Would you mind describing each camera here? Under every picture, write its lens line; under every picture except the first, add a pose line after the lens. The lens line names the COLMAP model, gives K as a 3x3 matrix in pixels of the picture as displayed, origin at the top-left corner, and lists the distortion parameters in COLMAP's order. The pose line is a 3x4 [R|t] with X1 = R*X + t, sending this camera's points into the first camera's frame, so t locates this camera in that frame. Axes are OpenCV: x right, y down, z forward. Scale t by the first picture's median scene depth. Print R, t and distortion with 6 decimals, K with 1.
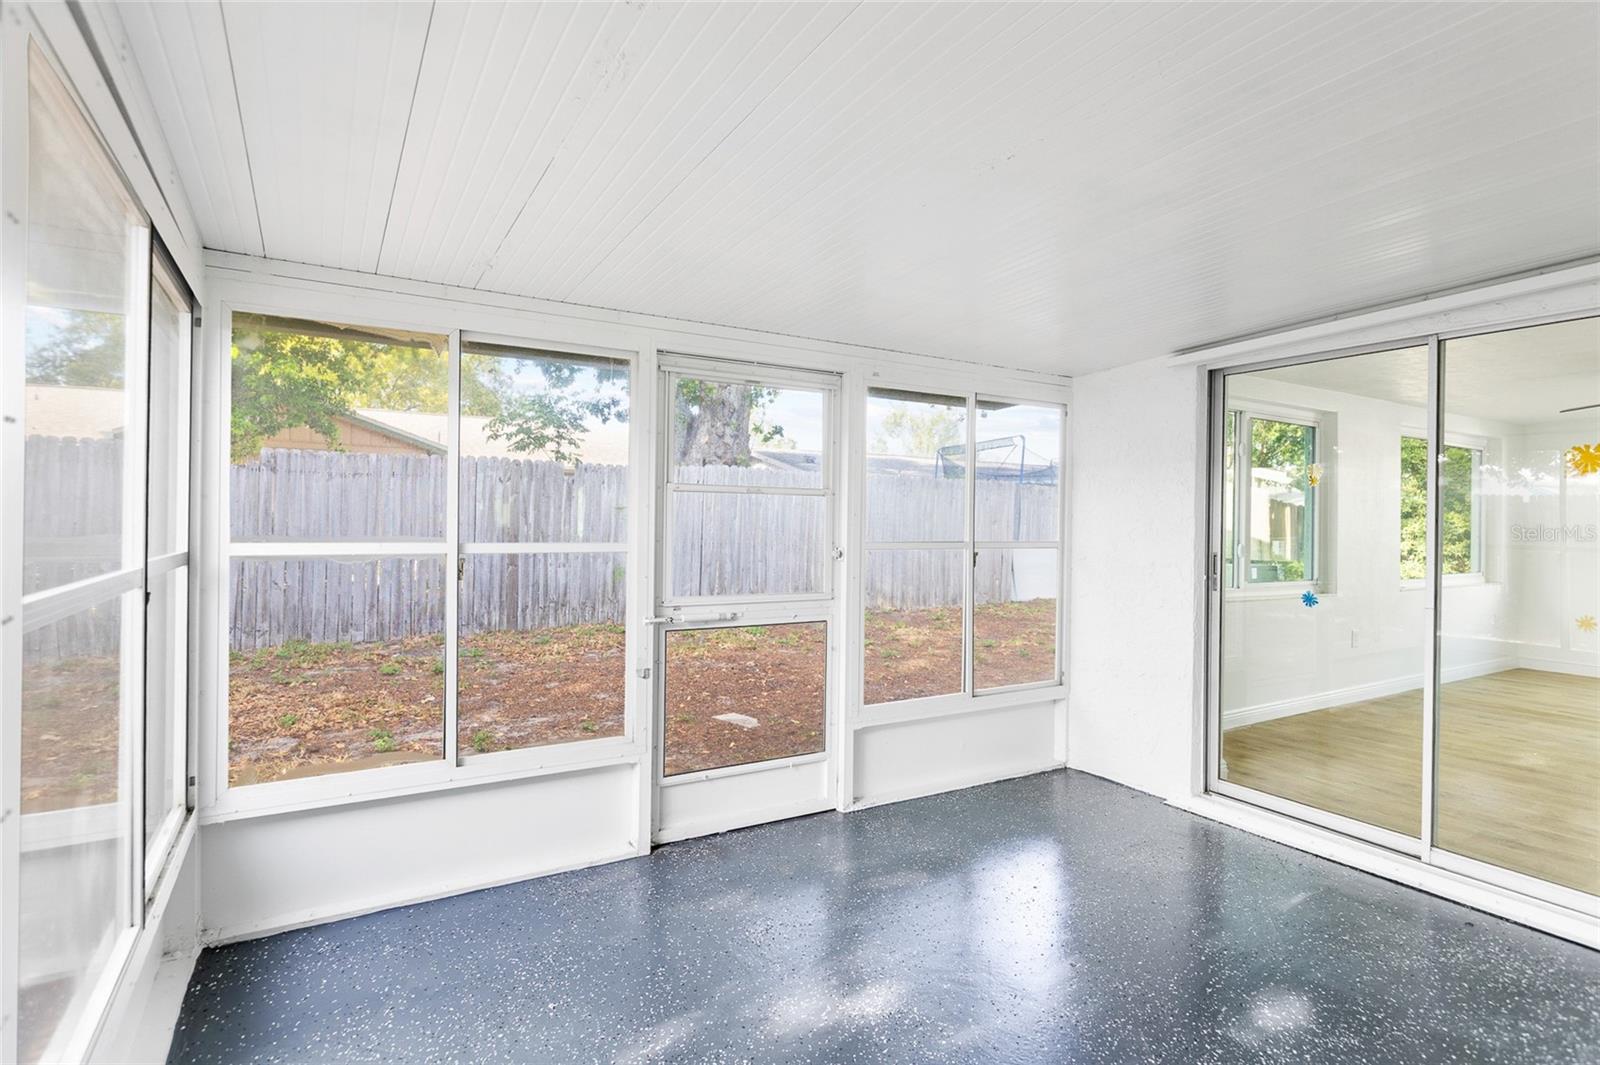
lens RADIAL K [[808.5, 0, 812.4], [0, 808.5, 526.4], [0, 0, 1]] dist [-0.002638, 0.001906]
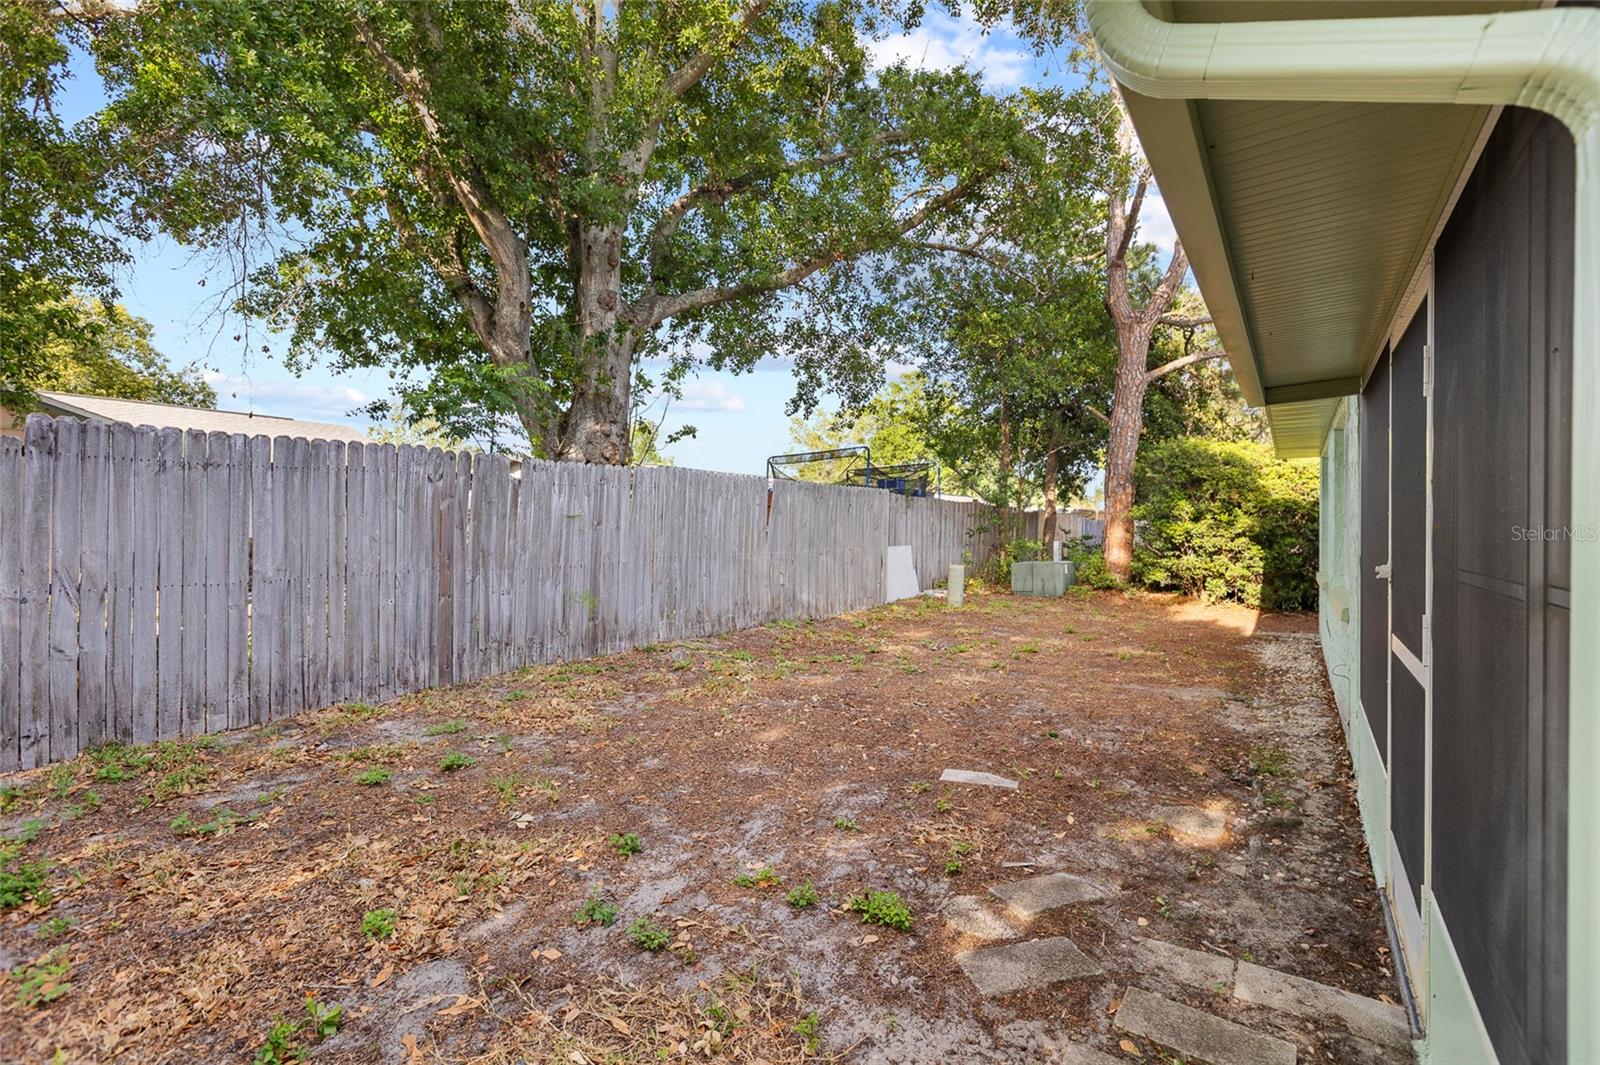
lens RADIAL K [[722.7, 0, 807.0], [0, 722.7, 534.9], [0, 0, 1]] dist [0.005237, -0.001629]
pose [[0.907659, -0.014561, 0.419455, -0.399697], [0.012593, 0.999893, 0.007460, -0.008976], [-0.419519, -0.001489, 0.907745, 0.310540]]
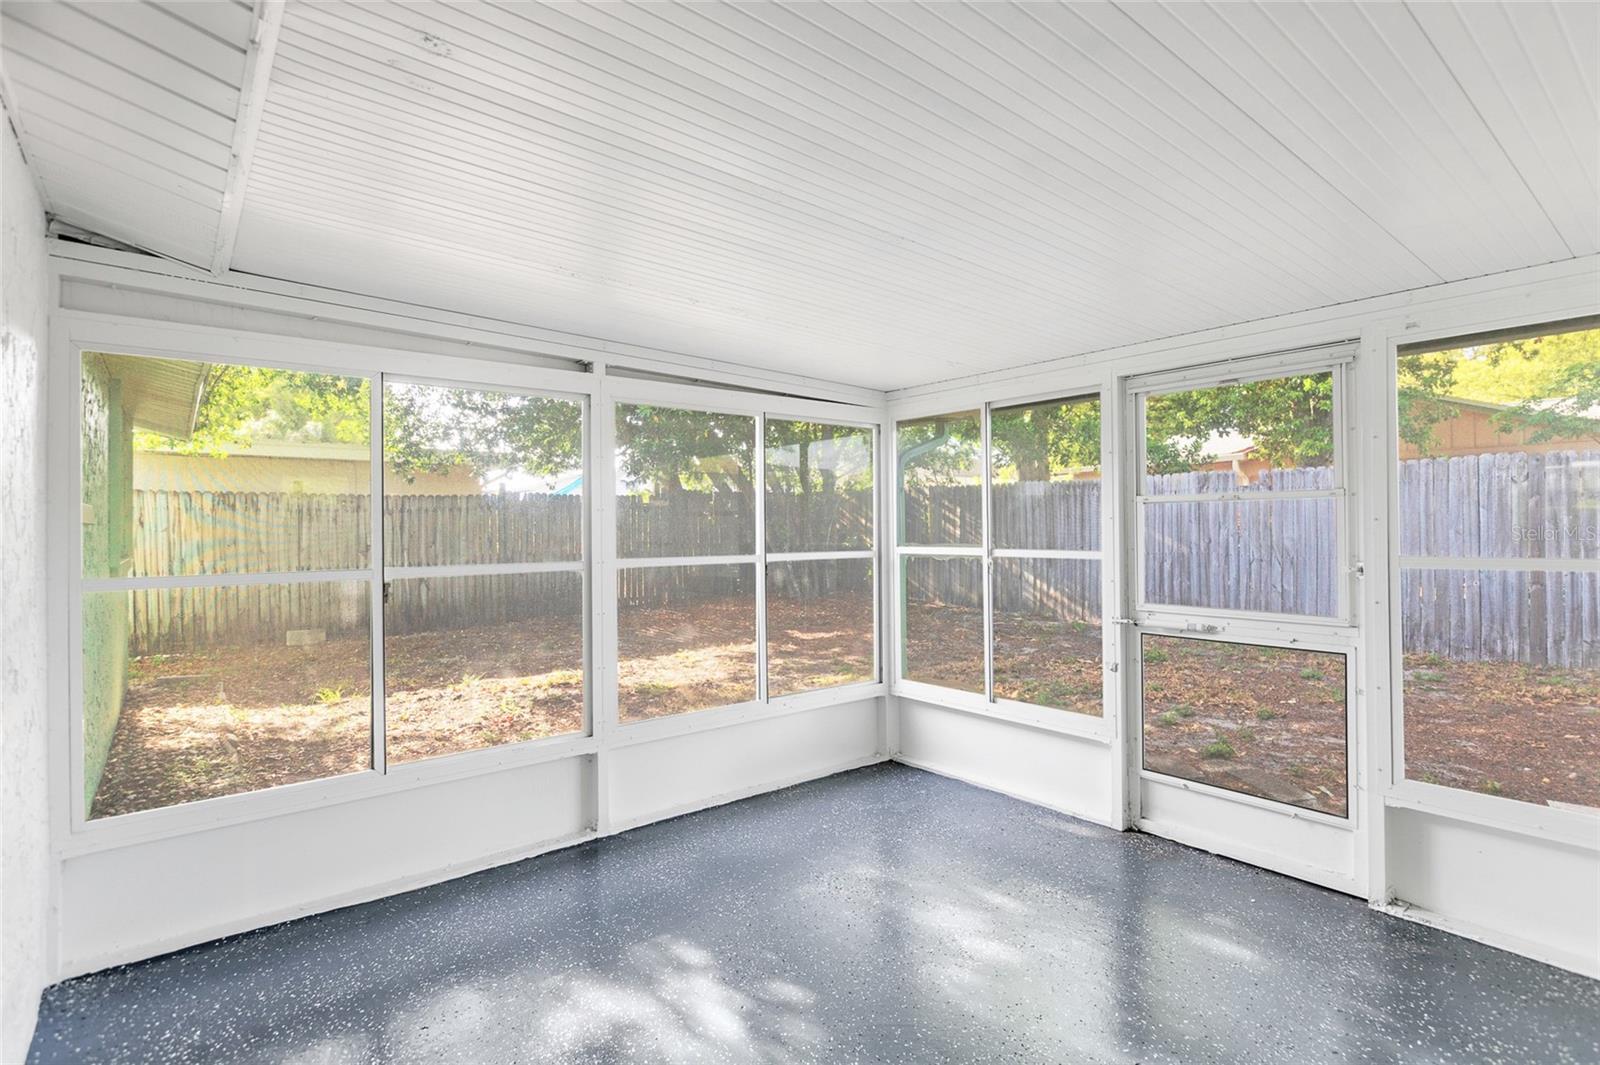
lens RADIAL K [[808.5, 0, 801.0], [0, 808.5, 523.6], [0, 0, 1]] dist [-0.002638, 0.001906]
pose [[0.126529, -0.019385, -0.991773, 0.388516], [0.002908, 0.999812, -0.019171, 0.001023], [0.991959, -0.000459, 0.126562, 0.192091]]
